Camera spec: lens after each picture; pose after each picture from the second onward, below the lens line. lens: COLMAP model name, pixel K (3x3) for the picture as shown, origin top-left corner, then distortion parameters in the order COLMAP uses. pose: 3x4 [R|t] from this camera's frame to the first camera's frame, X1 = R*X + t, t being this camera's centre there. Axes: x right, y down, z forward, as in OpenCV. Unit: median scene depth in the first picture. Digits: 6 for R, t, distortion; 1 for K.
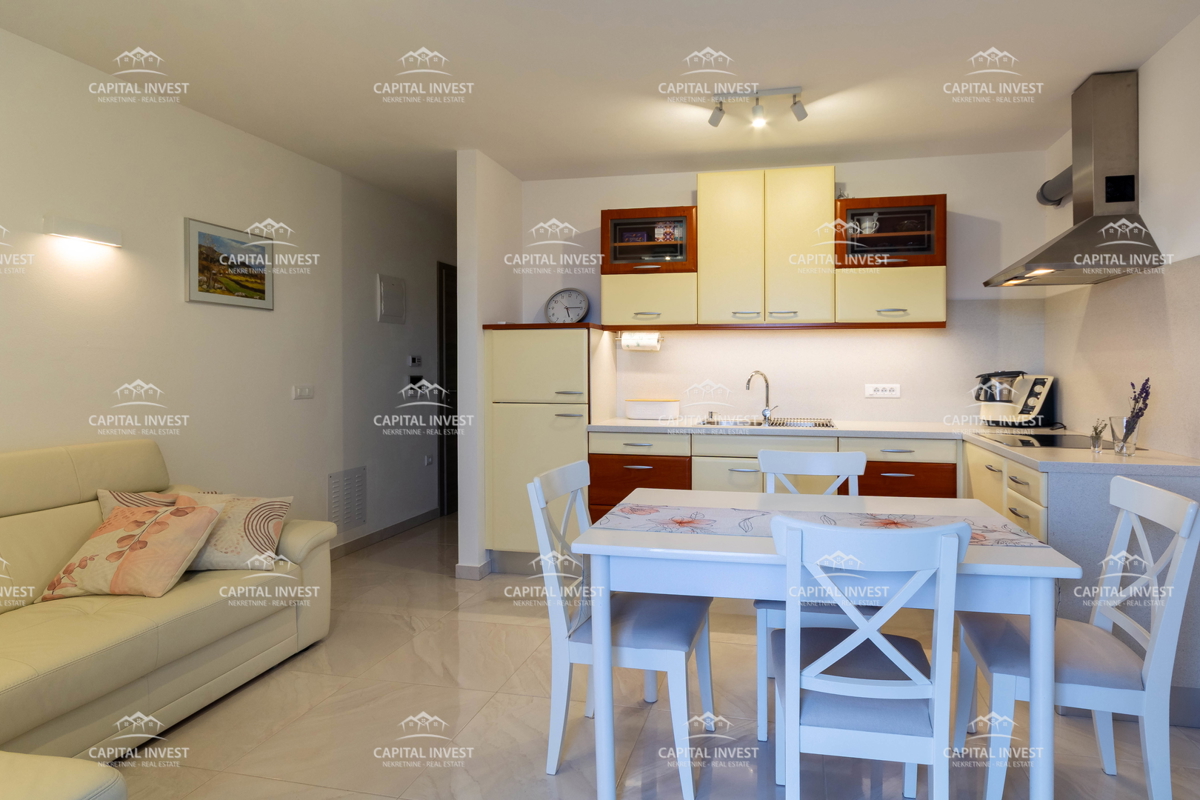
lens RADIAL K [[627.5, 0, 625.0], [0, 627.5, 377.0], [0, 0, 1]] dist [0.000631, 0.000522]
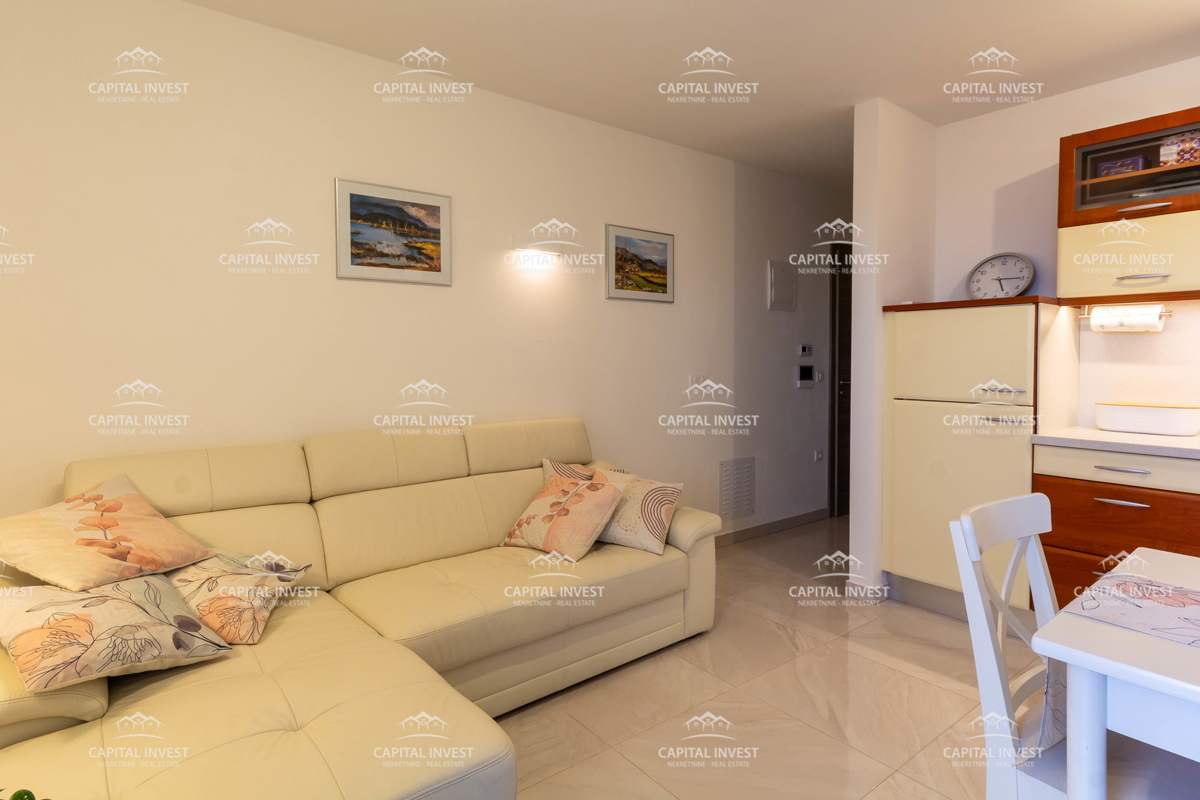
lens RADIAL K [[627.5, 0, 625.0], [0, 627.5, 377.0], [0, 0, 1]] dist [0.000631, 0.000522]
pose [[0.821112, 0.018193, -0.570477, -0.031357], [-0.008623, 0.999773, 0.019472, -0.001636], [0.570702, -0.011070, 0.821083, 0.118942]]
